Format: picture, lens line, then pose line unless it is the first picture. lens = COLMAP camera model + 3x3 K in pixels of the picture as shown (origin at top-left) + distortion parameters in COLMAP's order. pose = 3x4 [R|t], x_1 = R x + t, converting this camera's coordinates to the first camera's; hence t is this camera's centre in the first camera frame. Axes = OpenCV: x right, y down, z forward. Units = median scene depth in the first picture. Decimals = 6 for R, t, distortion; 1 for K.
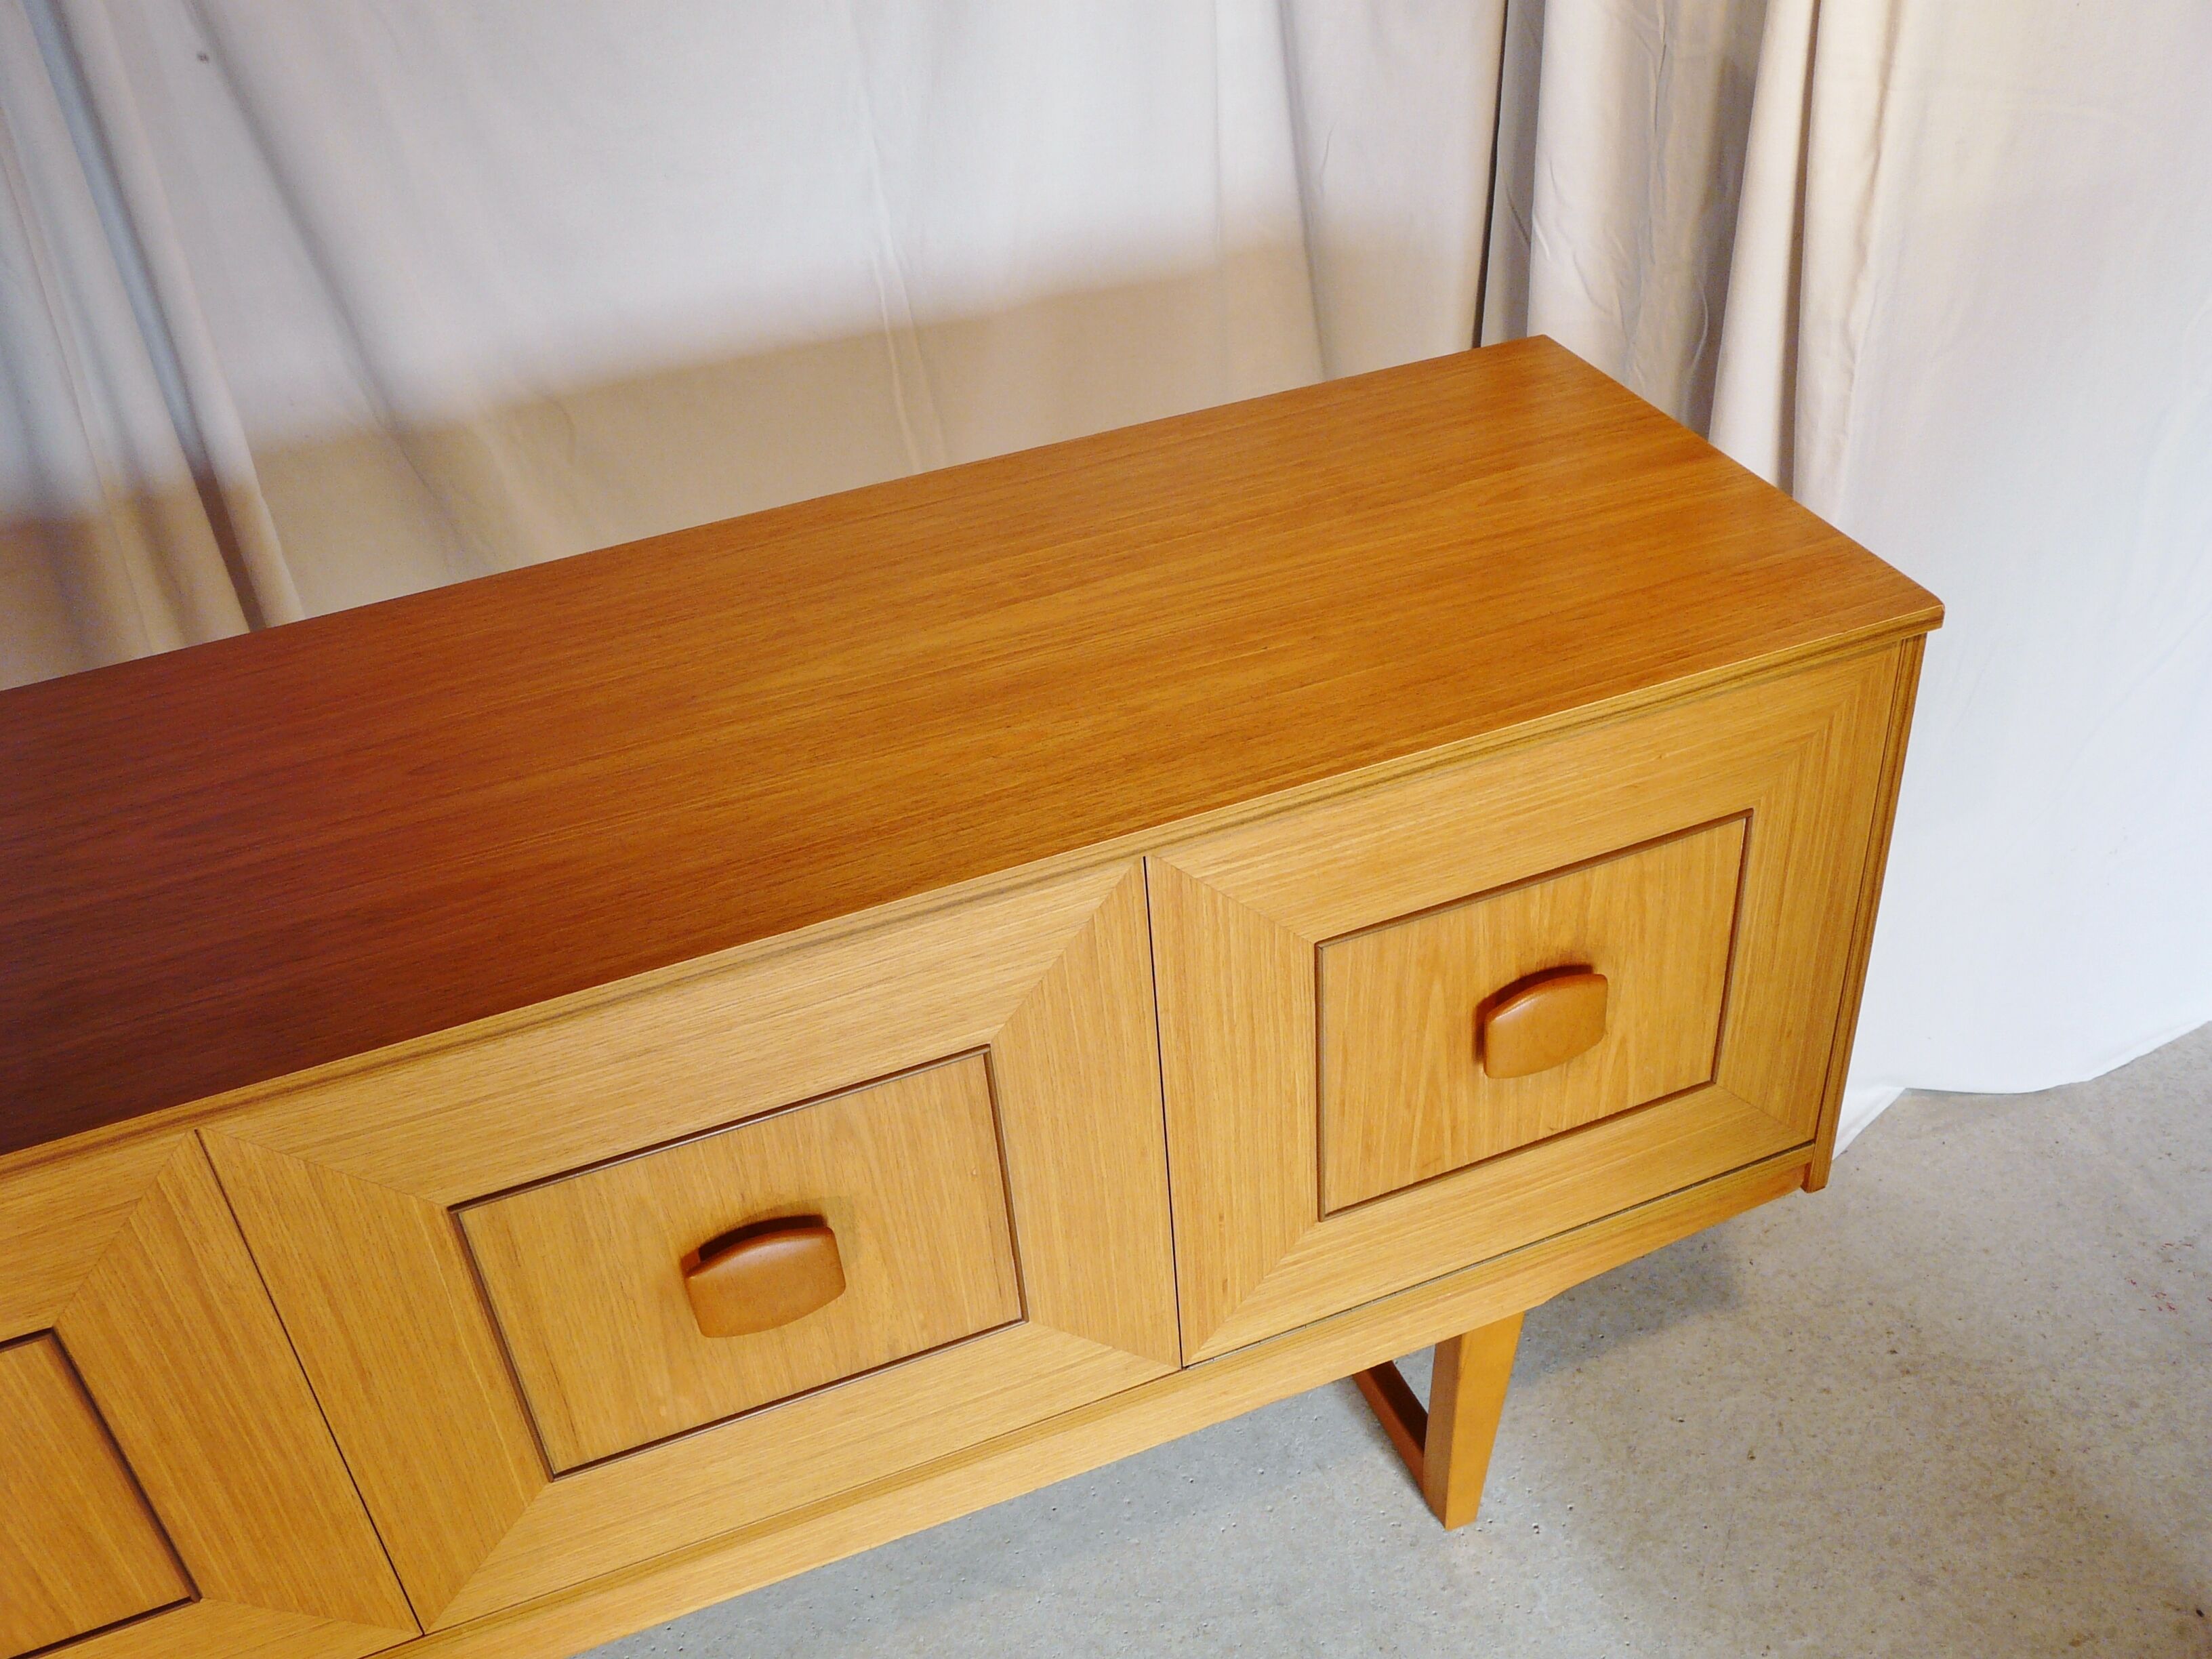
lens RADIAL K [[2065.8, 0, 1057.2], [0, 2065.8, 818.9], [0, 0, 1]] dist [-0.088319, 0.112519]
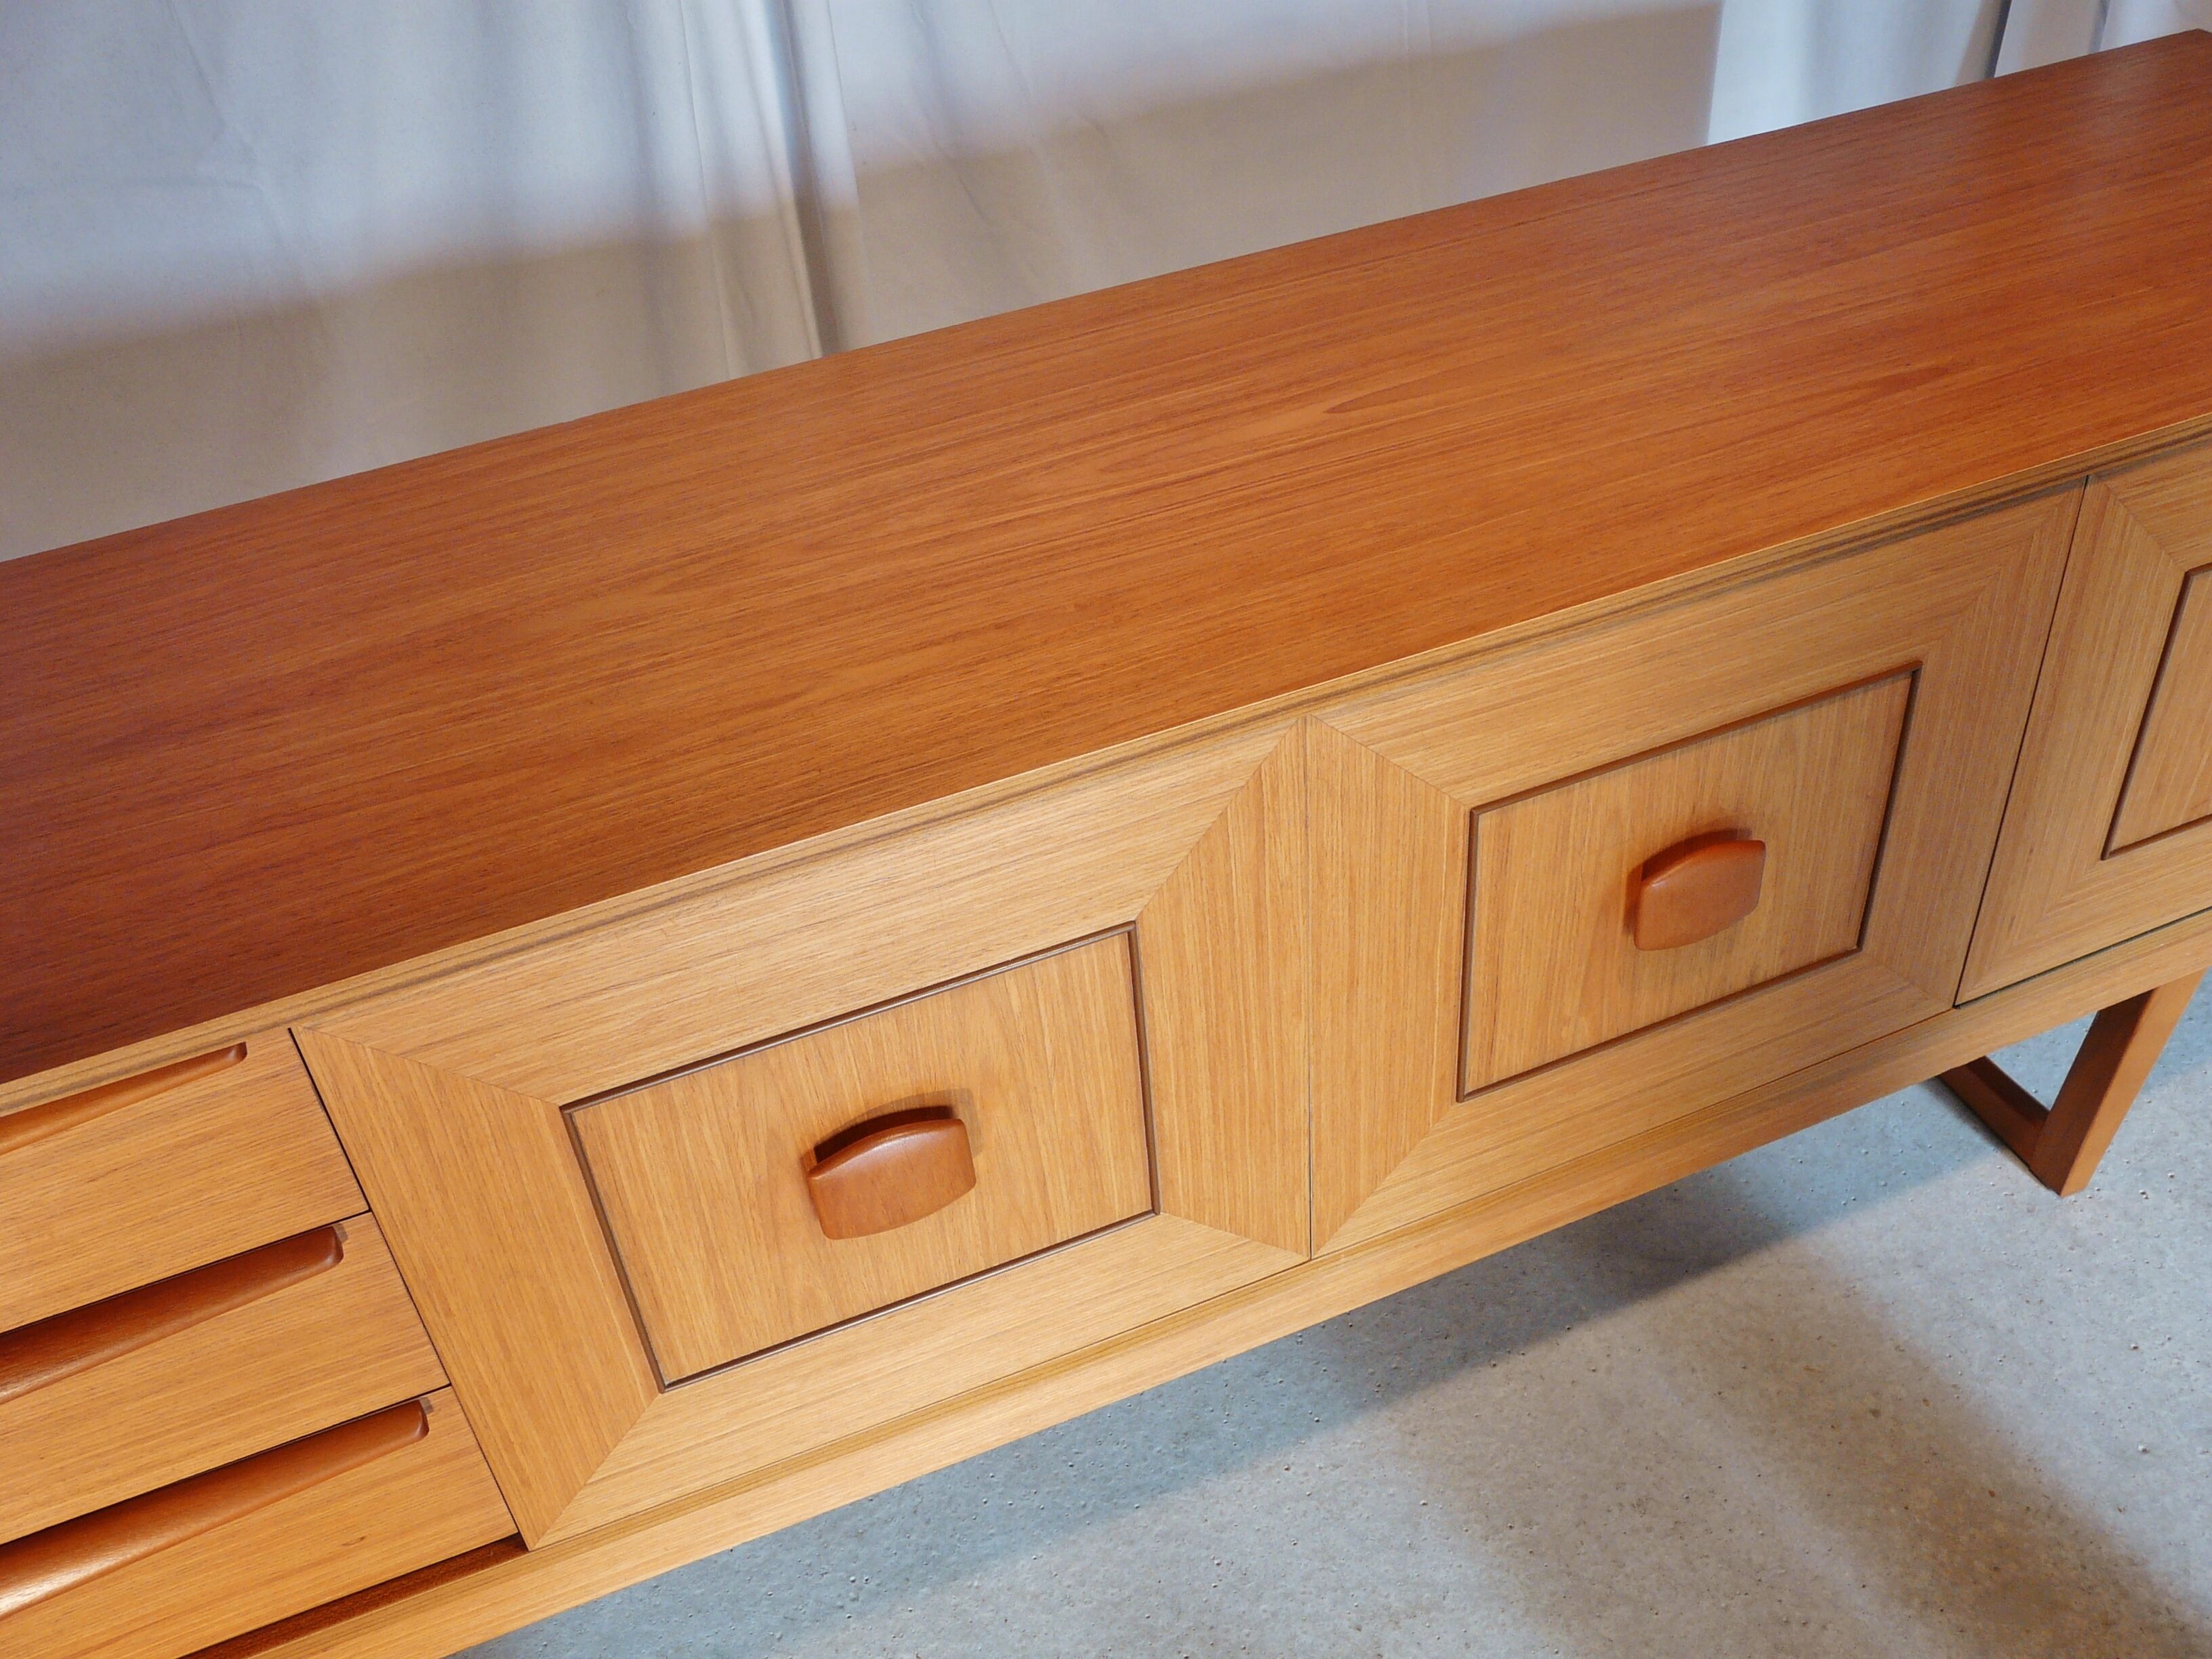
lens RADIAL K [[2068.3, 0, 1106.0], [0, 2068.3, 829.5], [0, 0, 1]] dist [-0.060635, 0.129388]
pose [[0.999063, -0.014738, 0.040697, -0.417893], [0.012104, 0.997862, 0.064229, 0.104193], [-0.041557, -0.063677, 0.997105, -0.028133]]
